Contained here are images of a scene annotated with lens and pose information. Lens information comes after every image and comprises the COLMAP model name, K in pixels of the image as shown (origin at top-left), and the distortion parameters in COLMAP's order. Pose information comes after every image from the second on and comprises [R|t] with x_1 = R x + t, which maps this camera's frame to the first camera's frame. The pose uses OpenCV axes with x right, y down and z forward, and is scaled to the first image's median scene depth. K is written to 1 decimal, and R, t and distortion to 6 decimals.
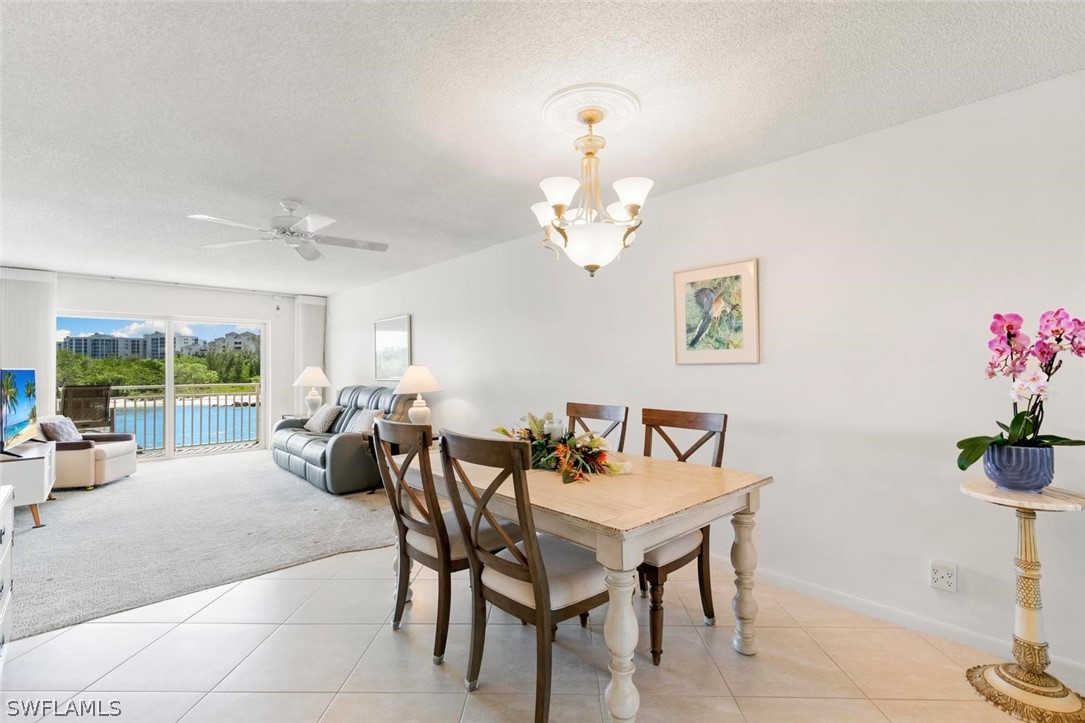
lens RADIAL K [[484.3, 0, 542.5], [0, 484.3, 361.5], [0, 0, 1]] dist [0.002419, 0.000160]
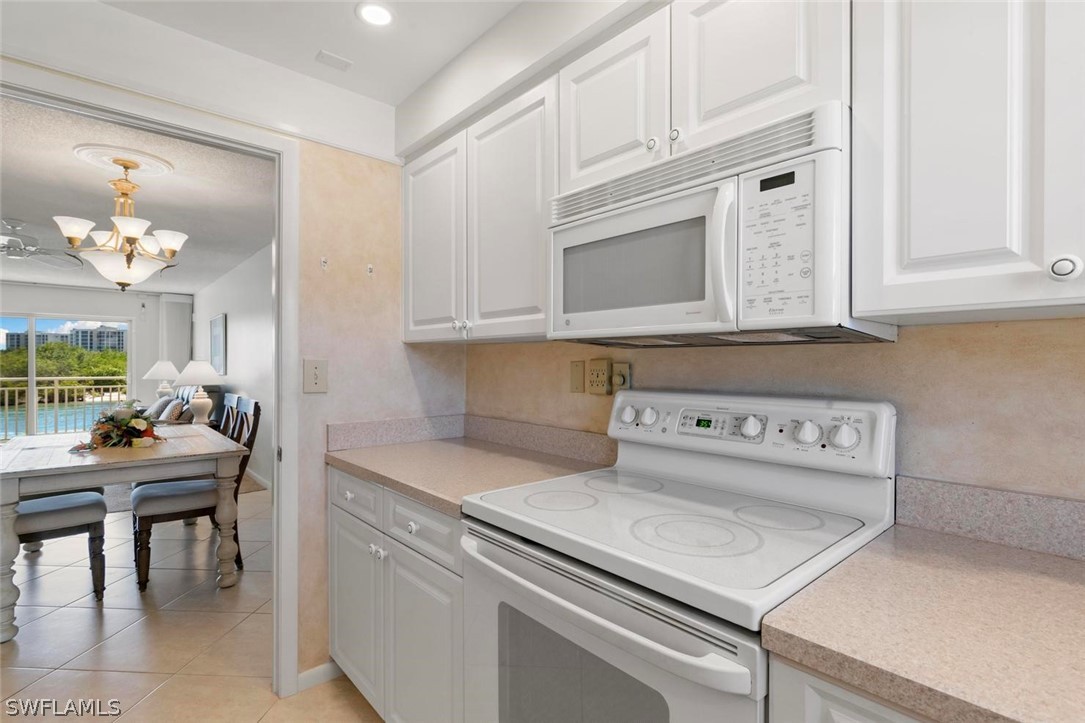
lens RADIAL K [[510.2, 0, 543.3], [0, 510.2, 360.3], [0, 0, 1]] dist [0.002628, -0.000247]
pose [[0.999449, 0.007483, -0.032328, 0.440091], [-0.007313, 0.999959, 0.005382, -0.003544], [0.032367, -0.005142, 0.999463, -0.109792]]
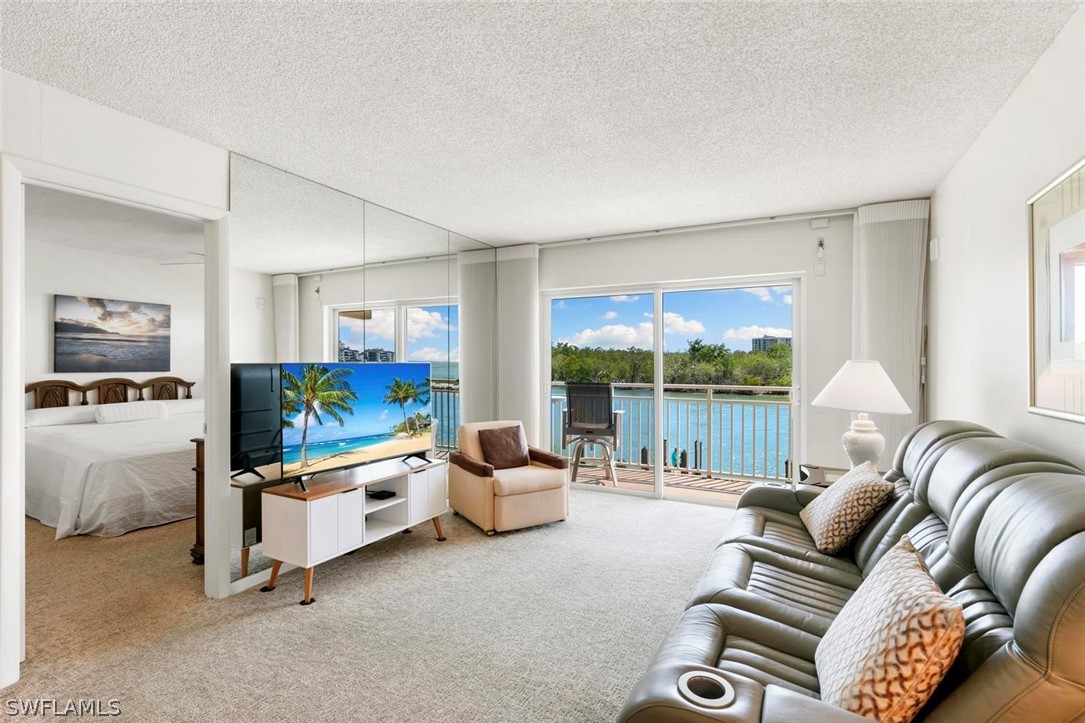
lens RADIAL K [[510.2, 0, 543.3], [0, 510.2, 360.3], [0, 0, 1]] dist [0.002628, -0.000247]
pose [[0.328630, 0.005331, -0.944444, -0.166808], [0.008647, 0.999925, 0.008653, 0.004036], [0.944419, -0.011010, 0.328559, 0.661200]]
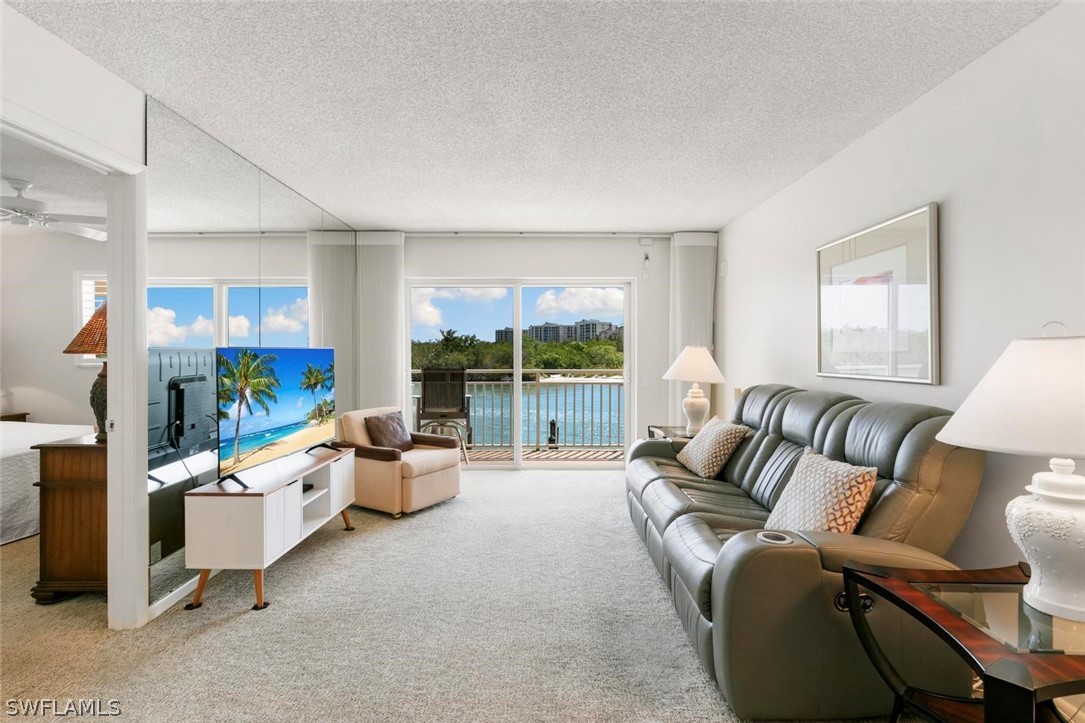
lens RADIAL K [[514.0, 0, 539.0], [0, 514.0, 350.9], [0, 0, 1]] dist [0.001086, 0.000155]
pose [[0.725891, 0.005749, -0.687786, -0.208082], [0.004116, 0.999911, 0.012702, 0.007591], [0.687798, -0.012051, 0.725803, 0.474104]]
